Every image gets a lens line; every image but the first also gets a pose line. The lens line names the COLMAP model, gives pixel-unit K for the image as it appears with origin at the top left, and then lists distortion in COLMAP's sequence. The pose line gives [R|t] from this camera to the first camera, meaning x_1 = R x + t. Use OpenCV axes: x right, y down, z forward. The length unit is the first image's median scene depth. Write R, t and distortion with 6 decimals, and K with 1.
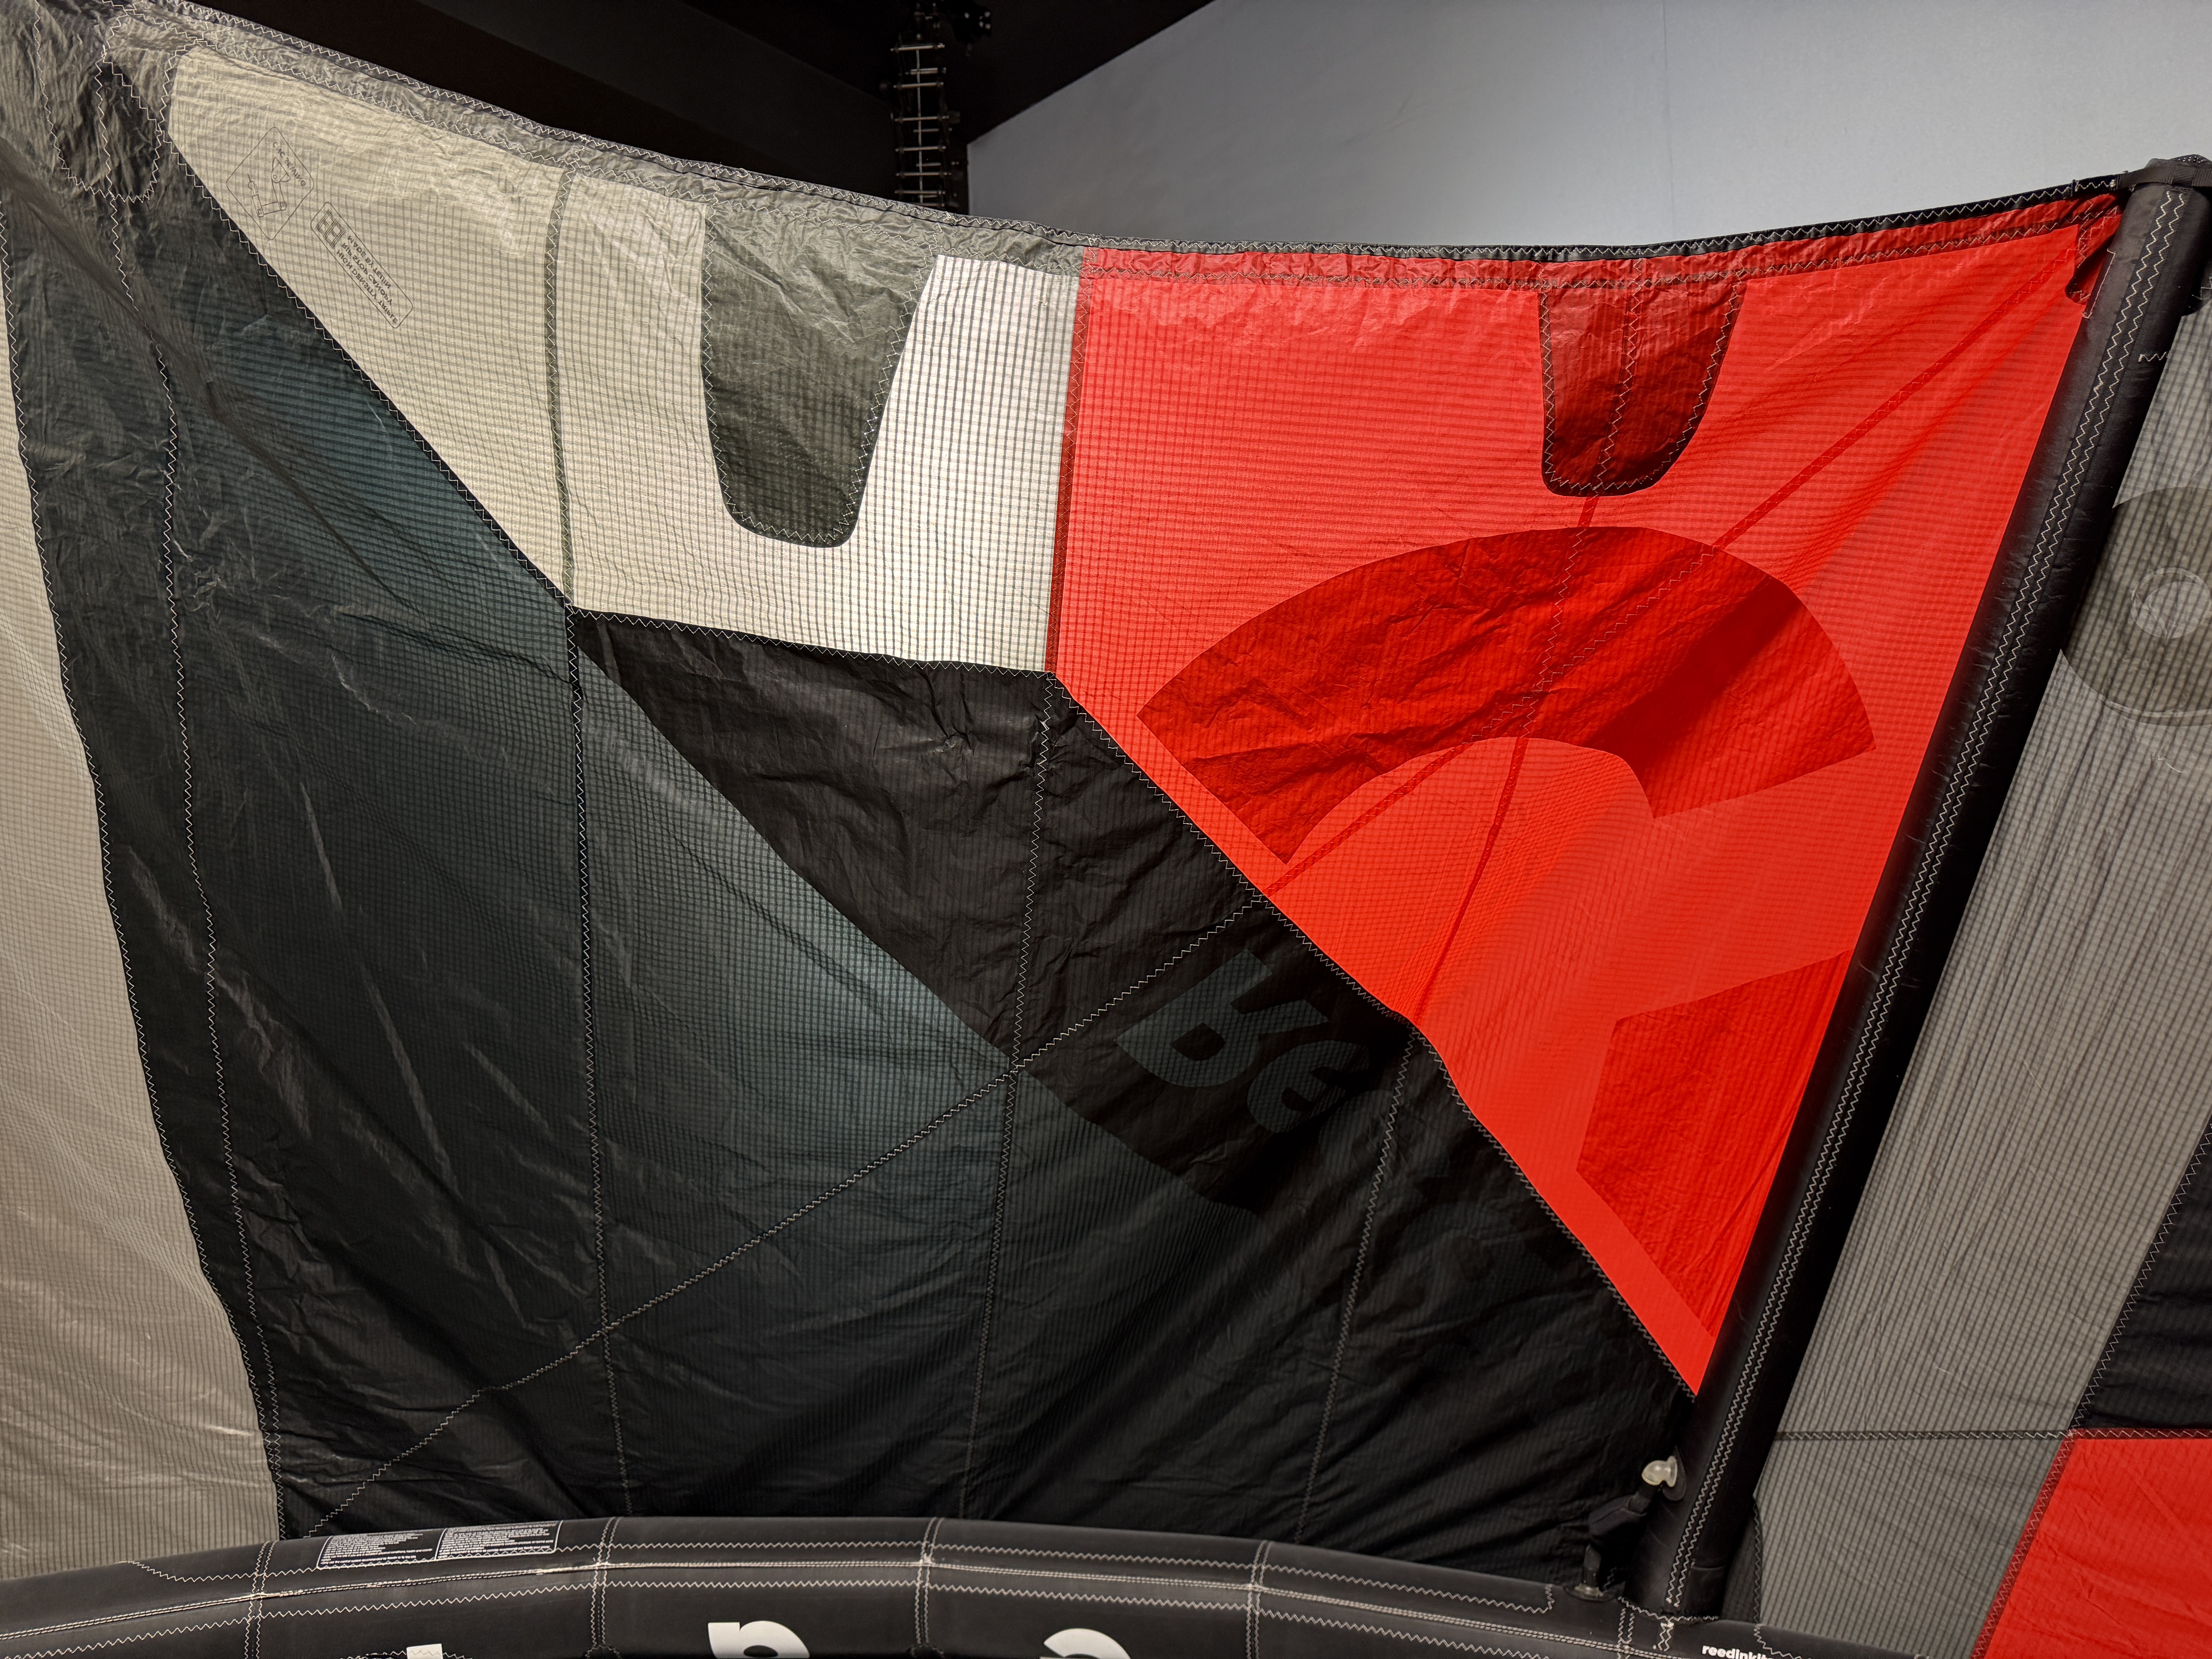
lens RADIAL K [[1571.2, 0, 1110.6], [0, 1571.2, 781.6], [0, 0, 1]] dist [-0.003083, -0.004486]
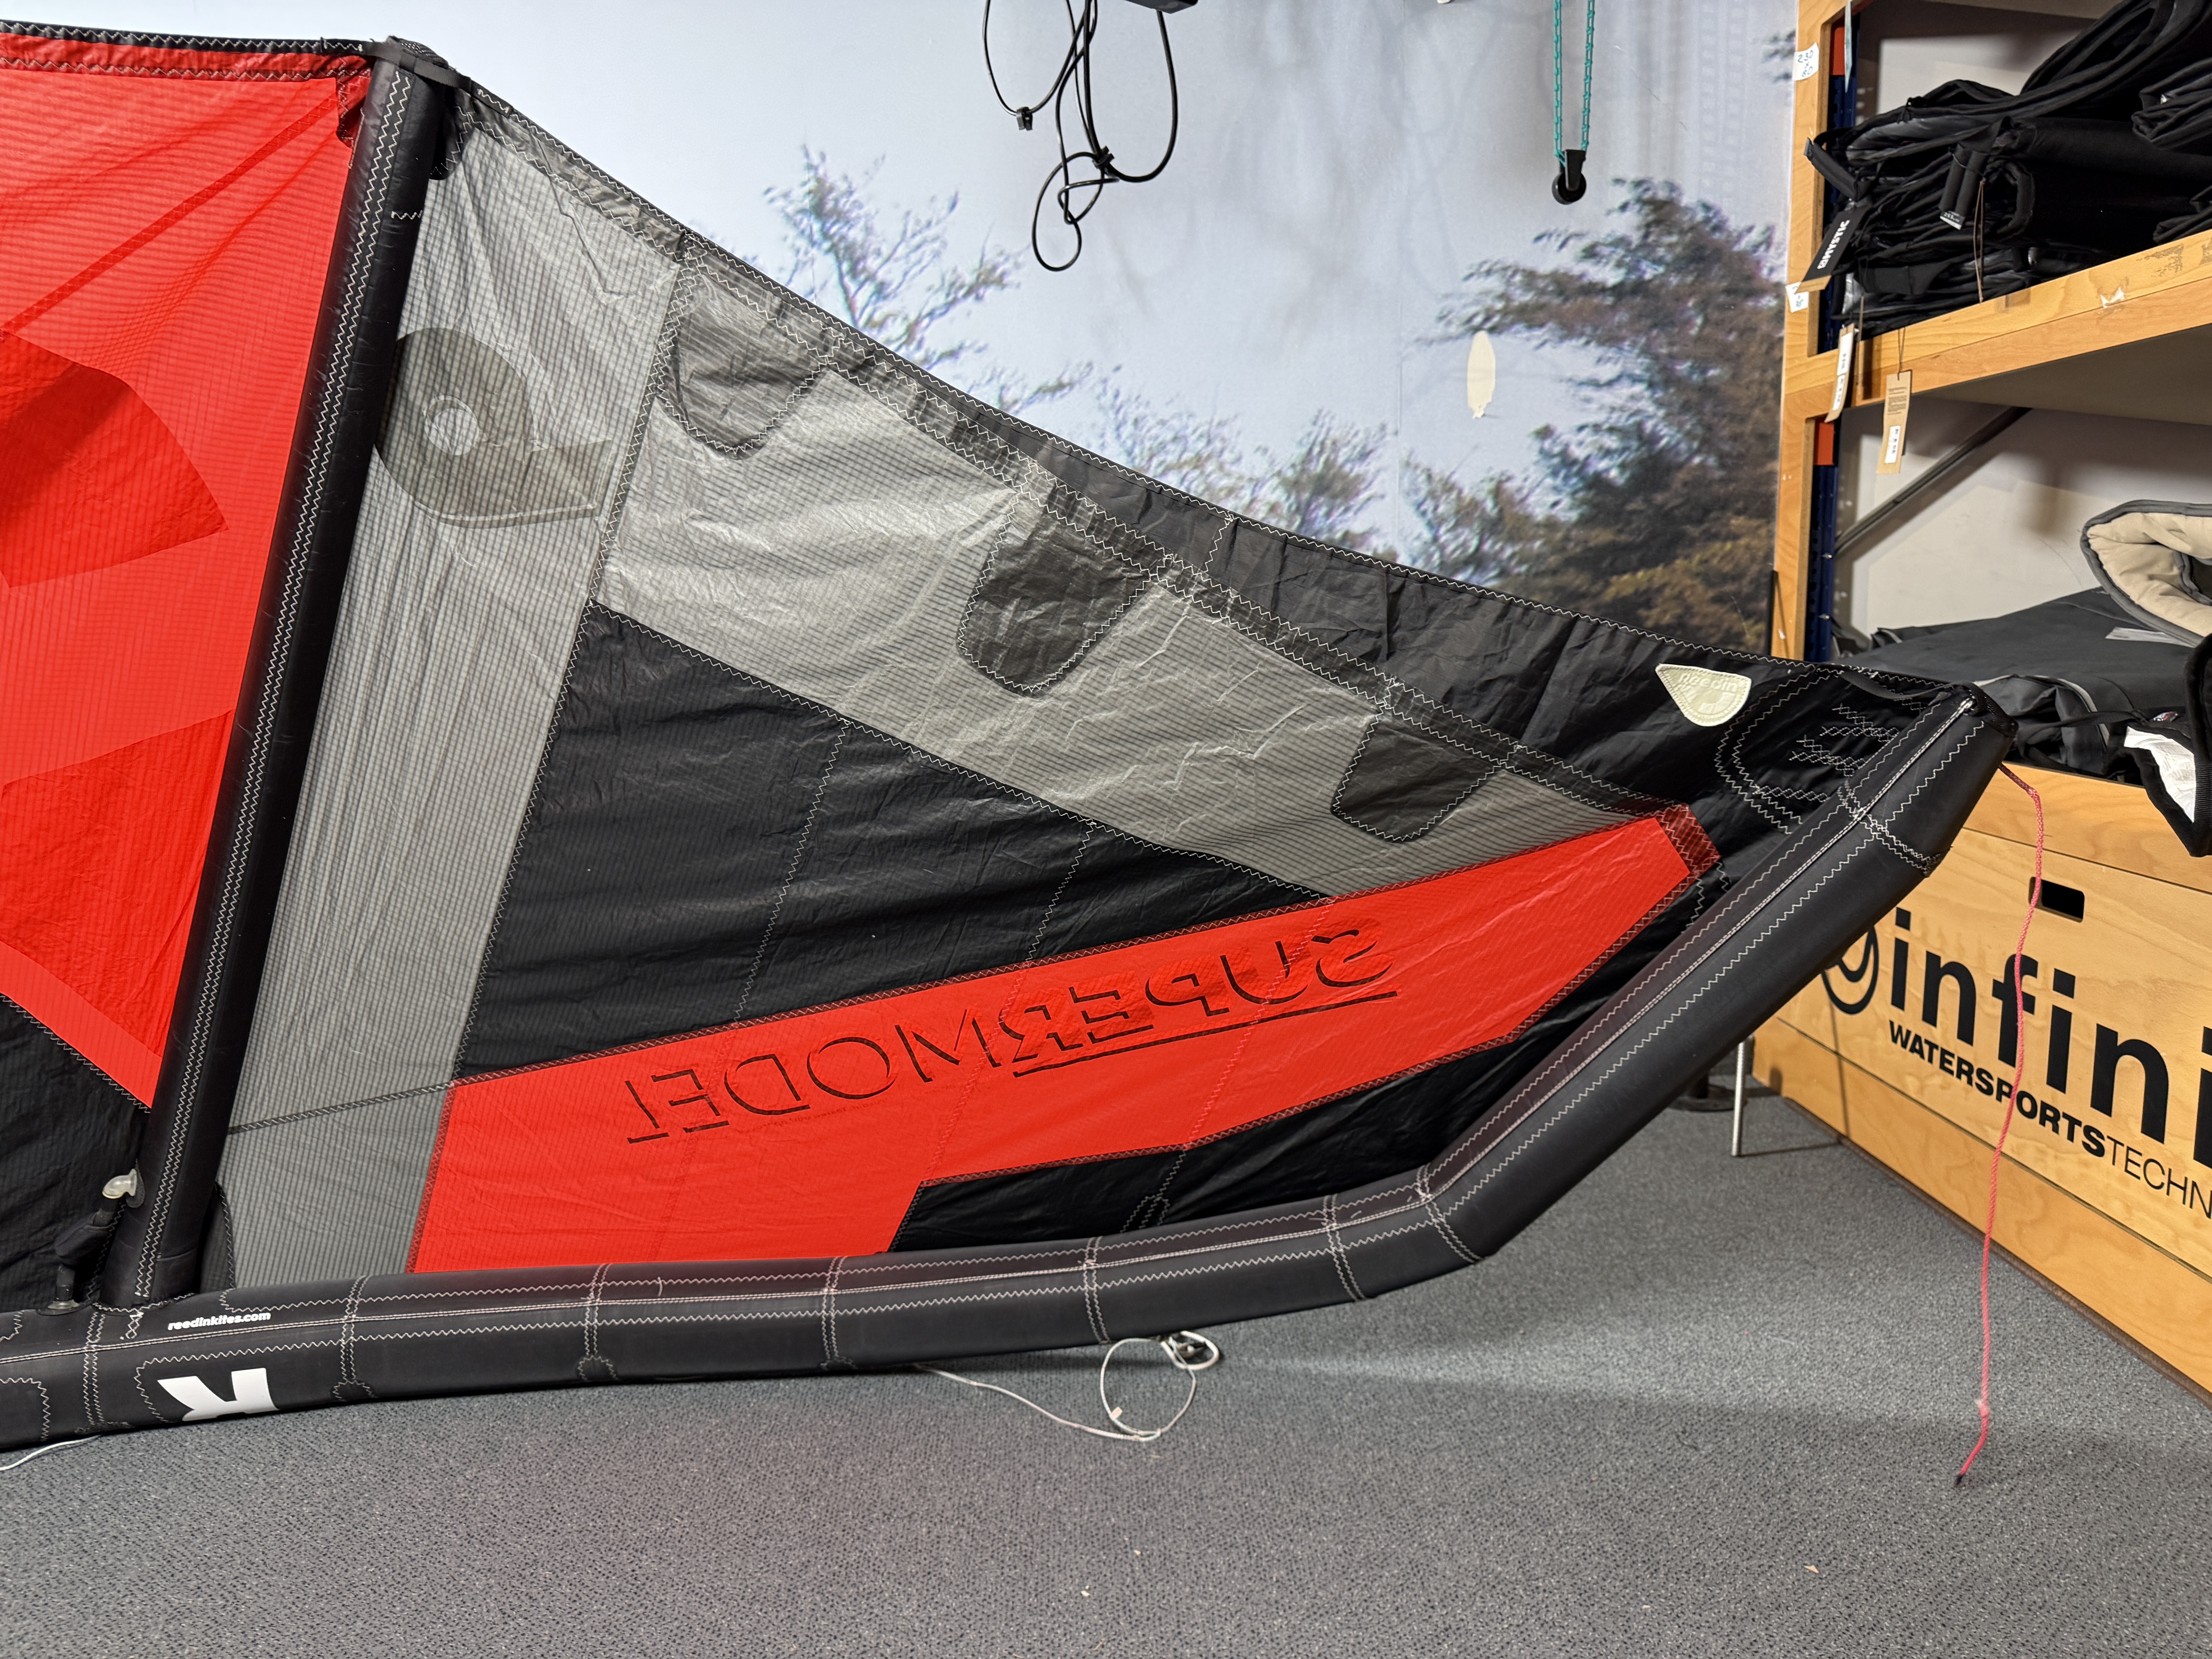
lens RADIAL K [[1571.2, 0, 1110.6], [0, 1571.2, 781.6], [0, 0, 1]] dist [-0.003083, -0.004486]
pose [[0.729817, -0.087583, 0.678009, 0.218044], [-0.062526, 0.979051, 0.193775, -0.115435], [-0.680777, -0.183814, 0.709053, -0.242596]]
